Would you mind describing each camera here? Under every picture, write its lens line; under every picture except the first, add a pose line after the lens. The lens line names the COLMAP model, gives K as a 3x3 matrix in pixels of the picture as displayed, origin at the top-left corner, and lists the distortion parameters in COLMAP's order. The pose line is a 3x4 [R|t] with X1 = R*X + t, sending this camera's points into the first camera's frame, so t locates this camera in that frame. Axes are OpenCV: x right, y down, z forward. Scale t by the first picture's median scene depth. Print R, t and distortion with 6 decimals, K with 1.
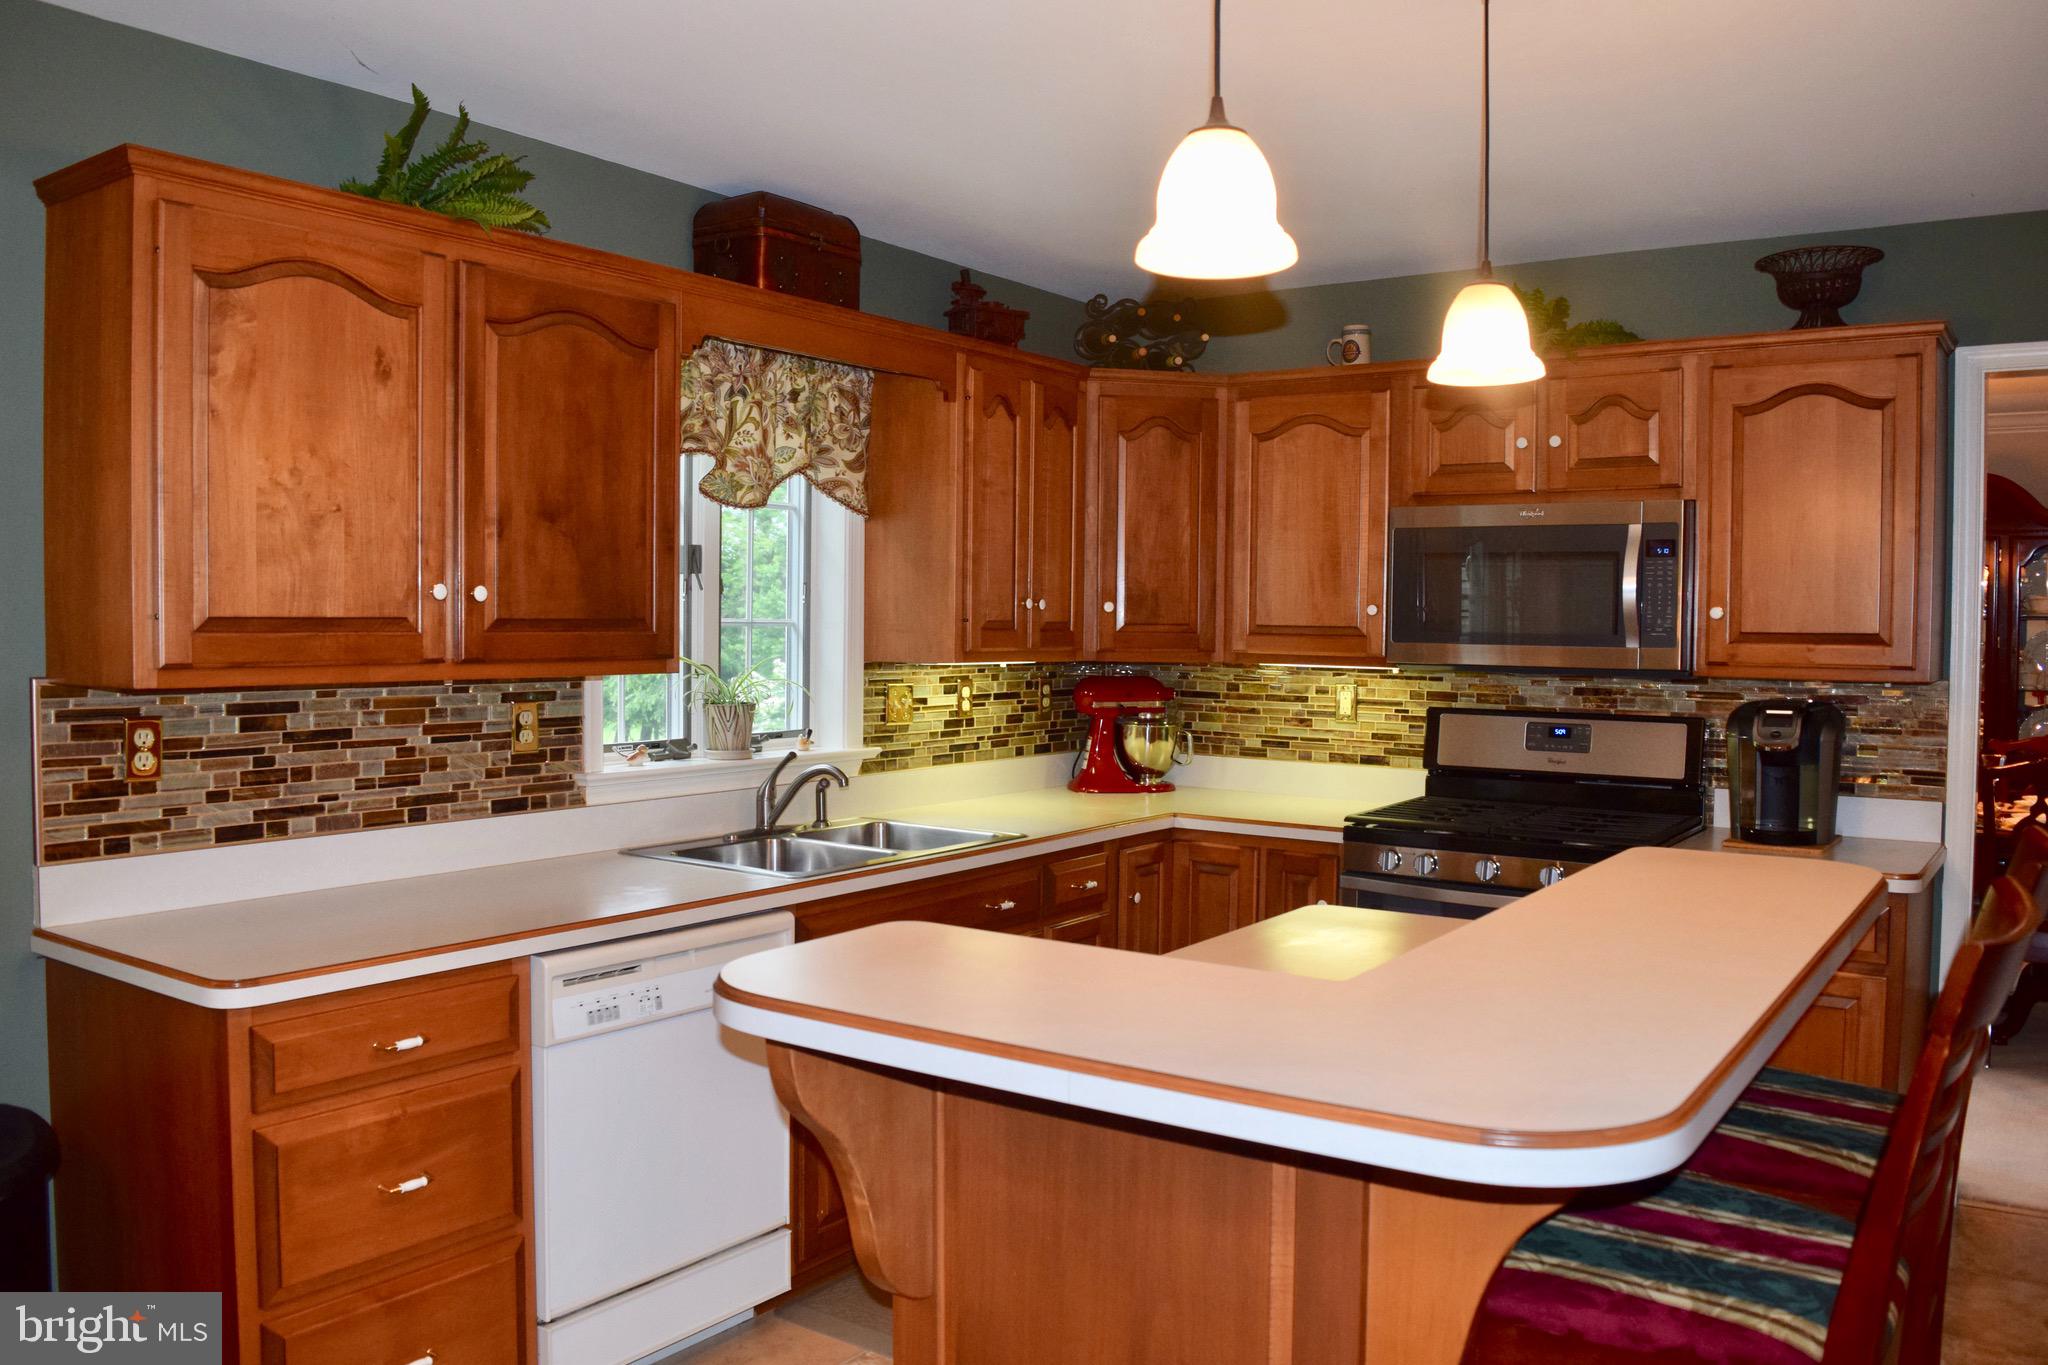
lens RADIAL K [[1604.4, 0, 1013.3], [0, 1604.4, 676.4], [0, 0, 1]] dist [-0.097507, 0.023620]
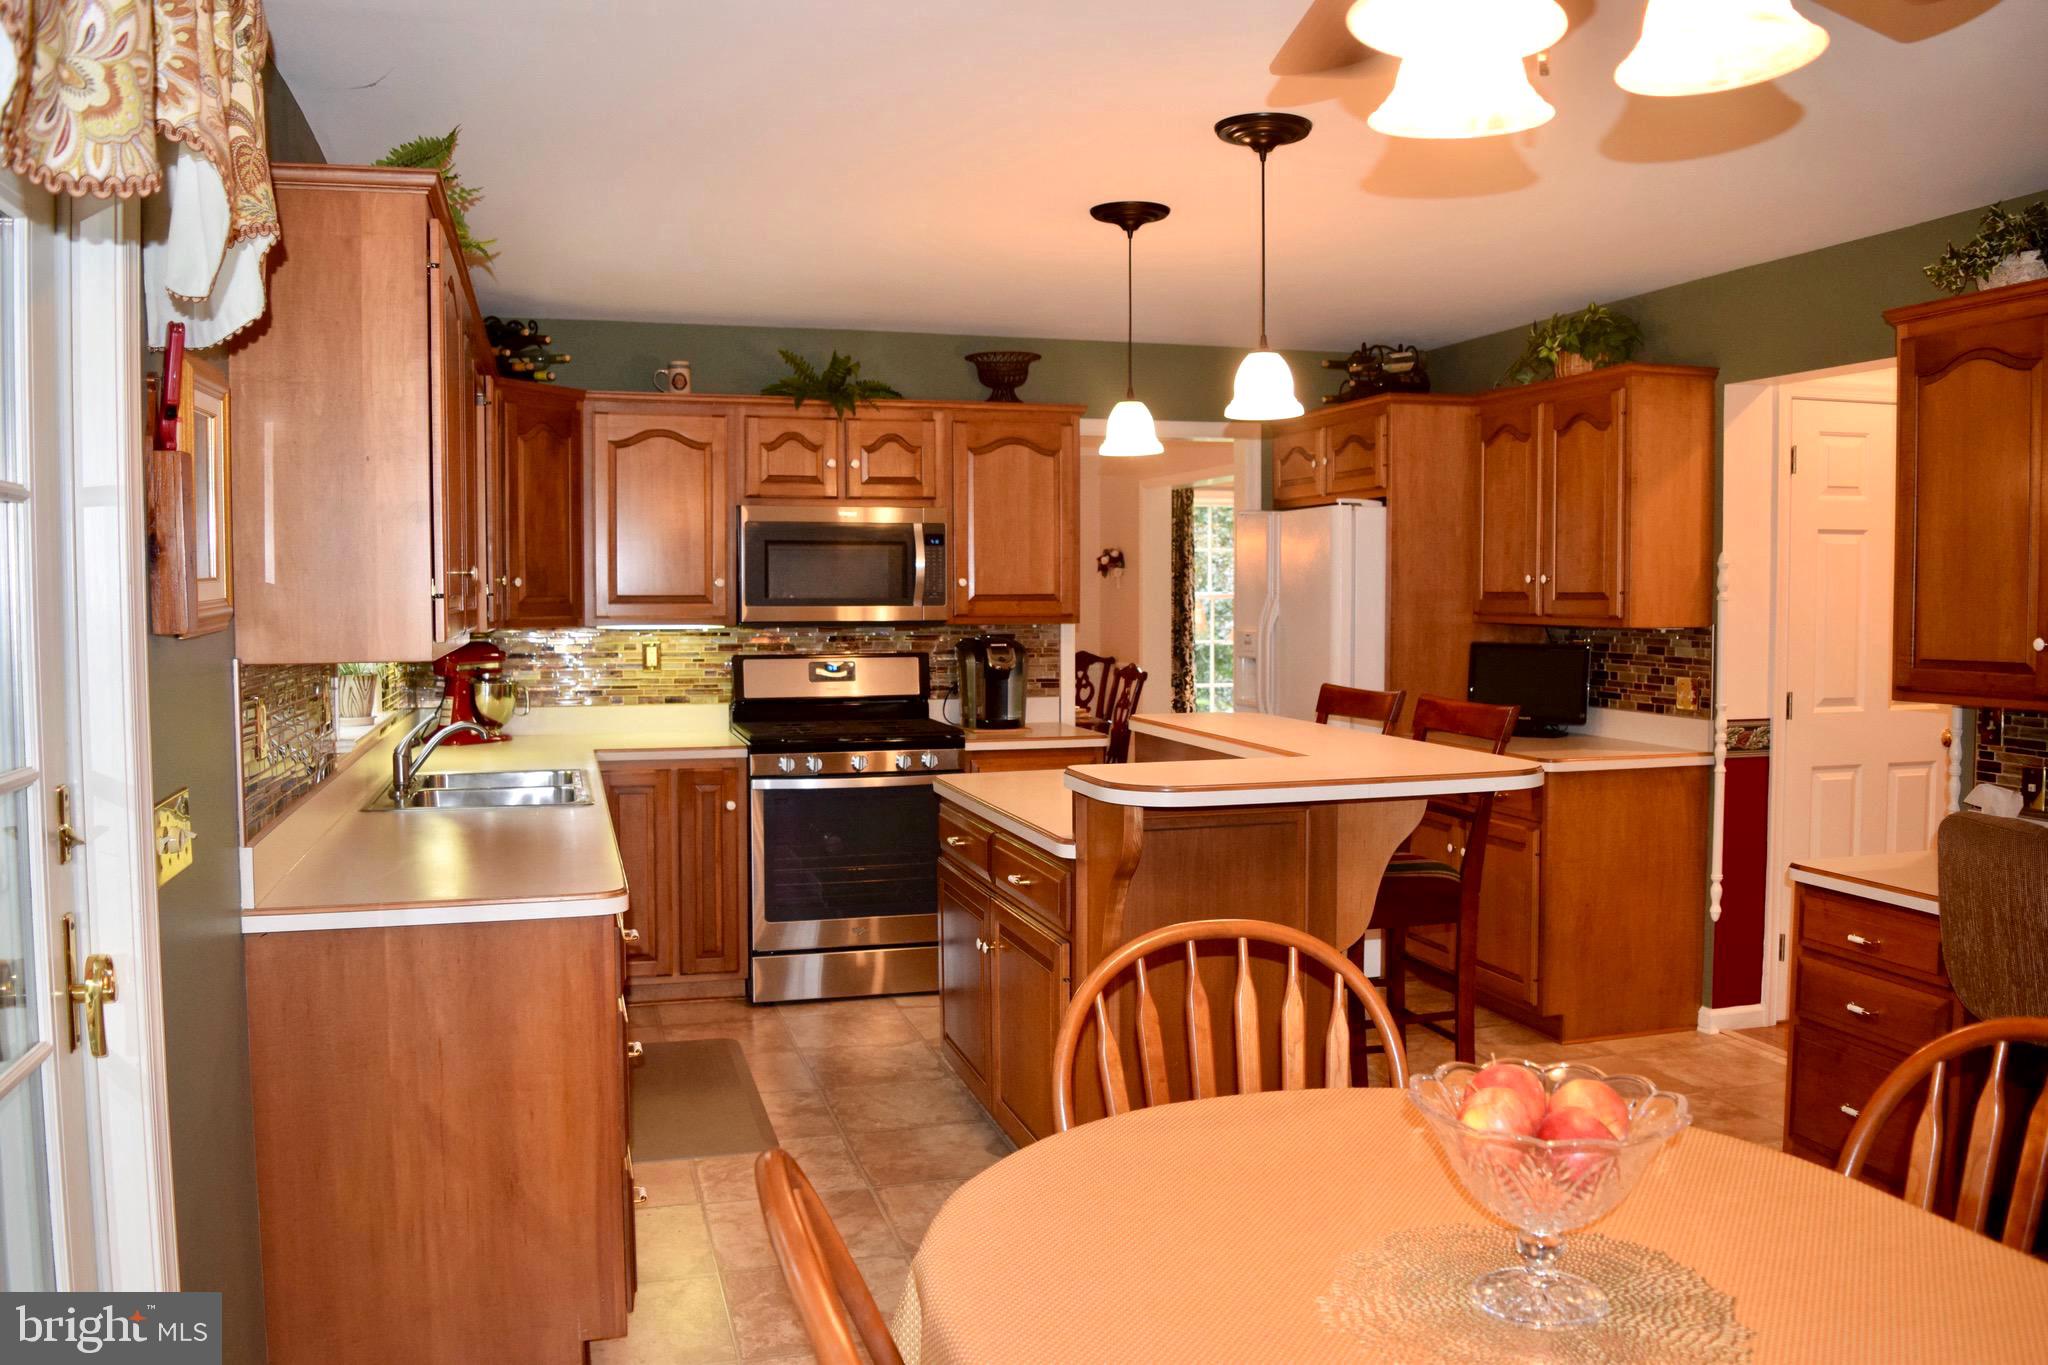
lens RADIAL K [[1604.4, 0, 1018.3], [0, 1604.4, 676.2], [0, 0, 1]] dist [-0.097507, 0.023620]
pose [[0.621420, -0.051953, 0.781753, -0.744794], [0.036712, 0.998634, 0.037184, -0.004959], [-0.782617, 0.005593, 0.622478, -0.016296]]
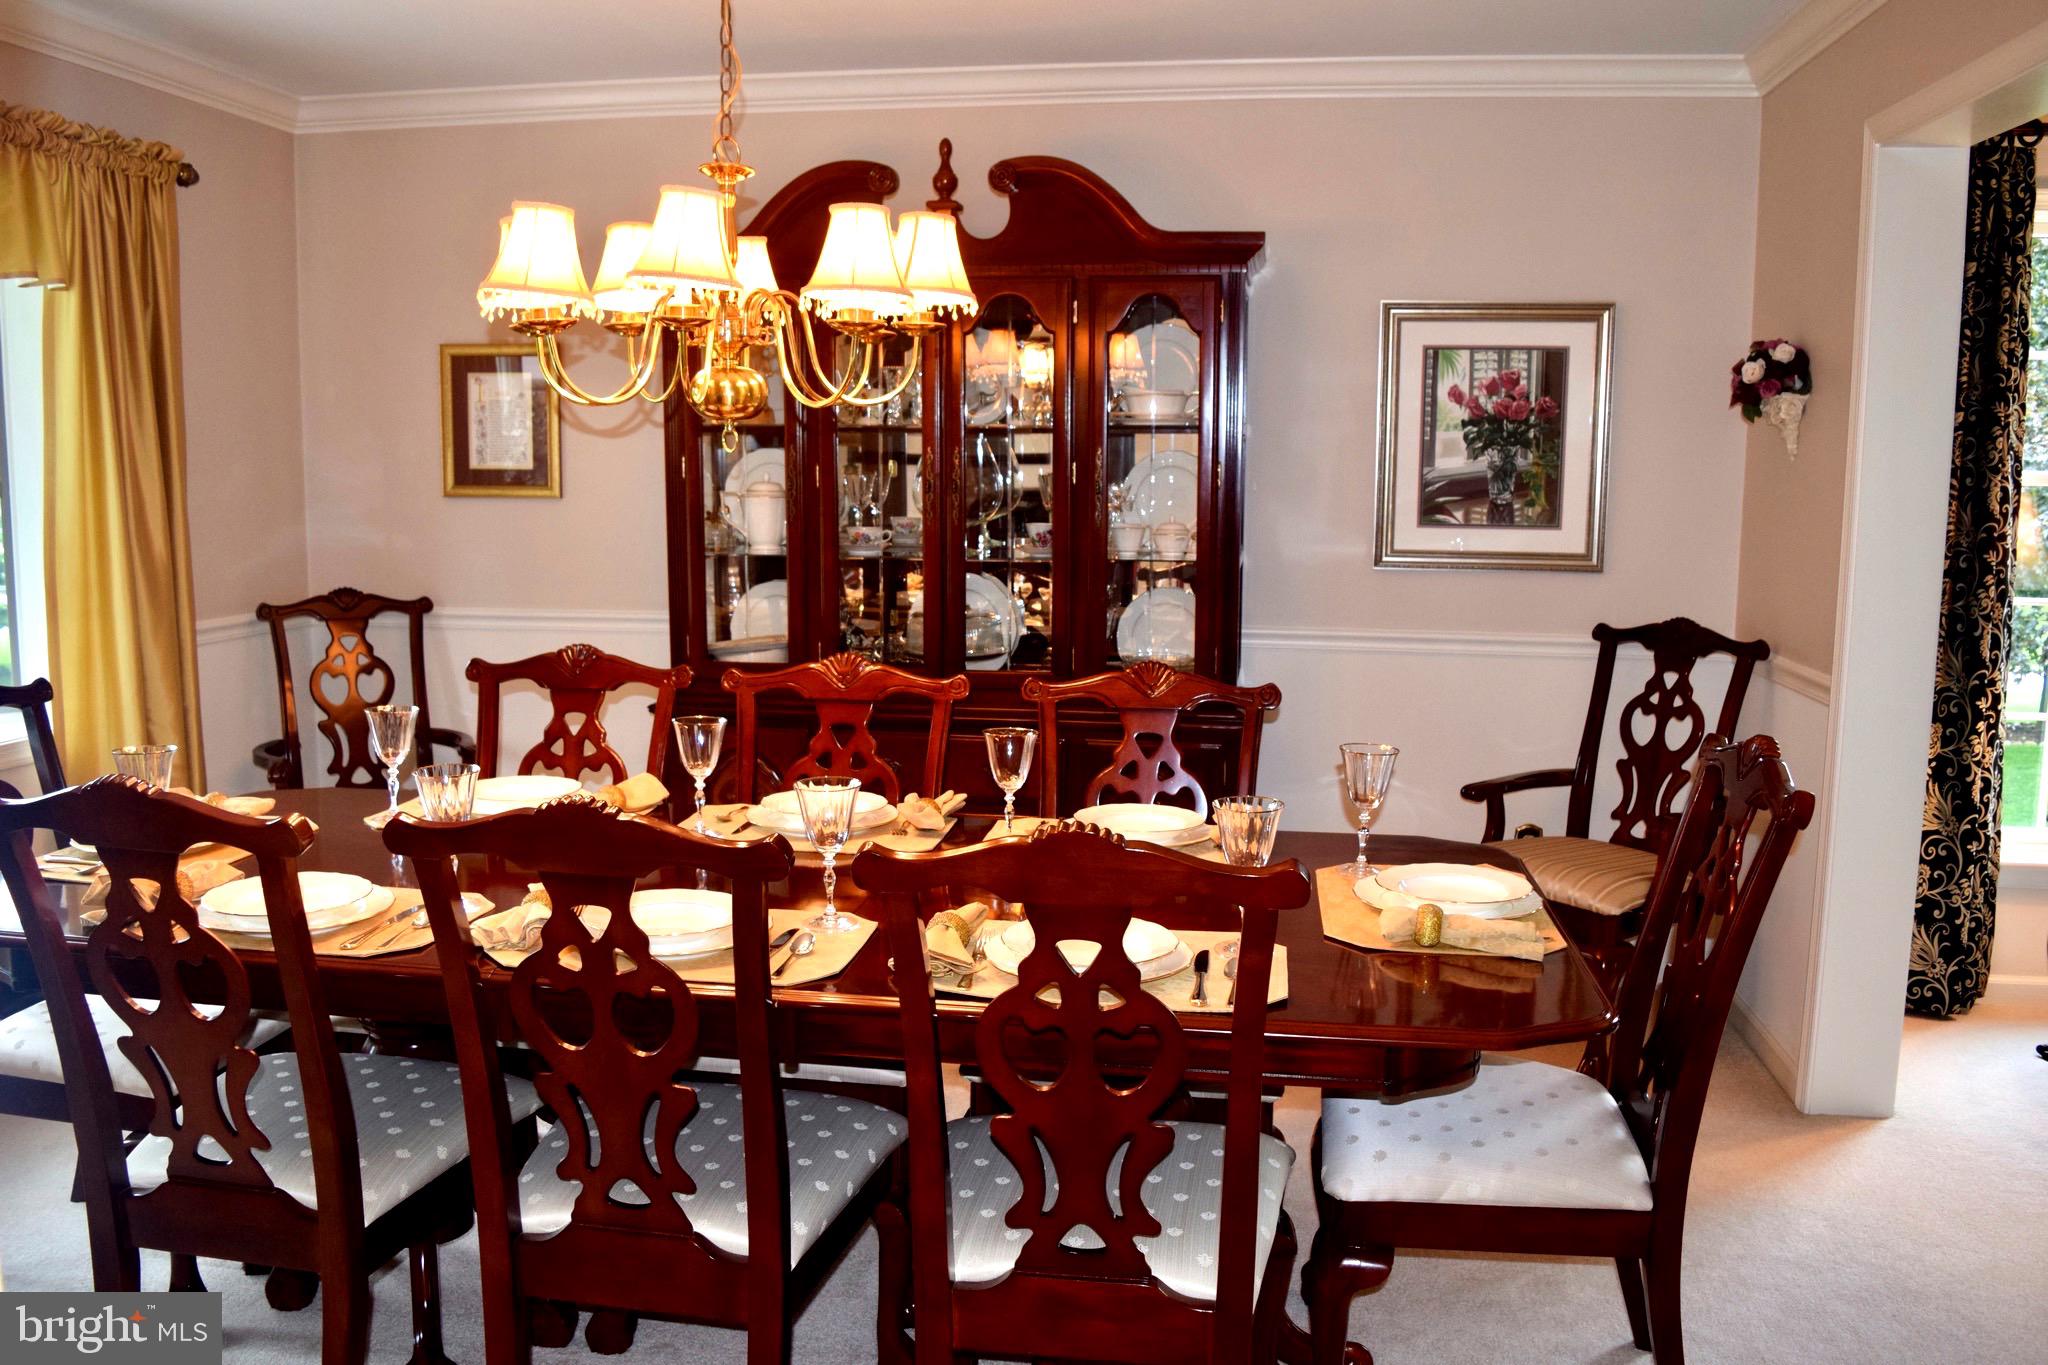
lens RADIAL K [[1604.4, 0, 1016.7], [0, 1604.4, 671.2], [0, 0, 1]] dist [-0.097507, 0.023620]
pose [[0.897013, -0.059693, 0.437955, 0.663339], [0.015811, 0.994538, 0.103171, -0.019843], [-0.441722, -0.085621, 0.893057, 0.899523]]
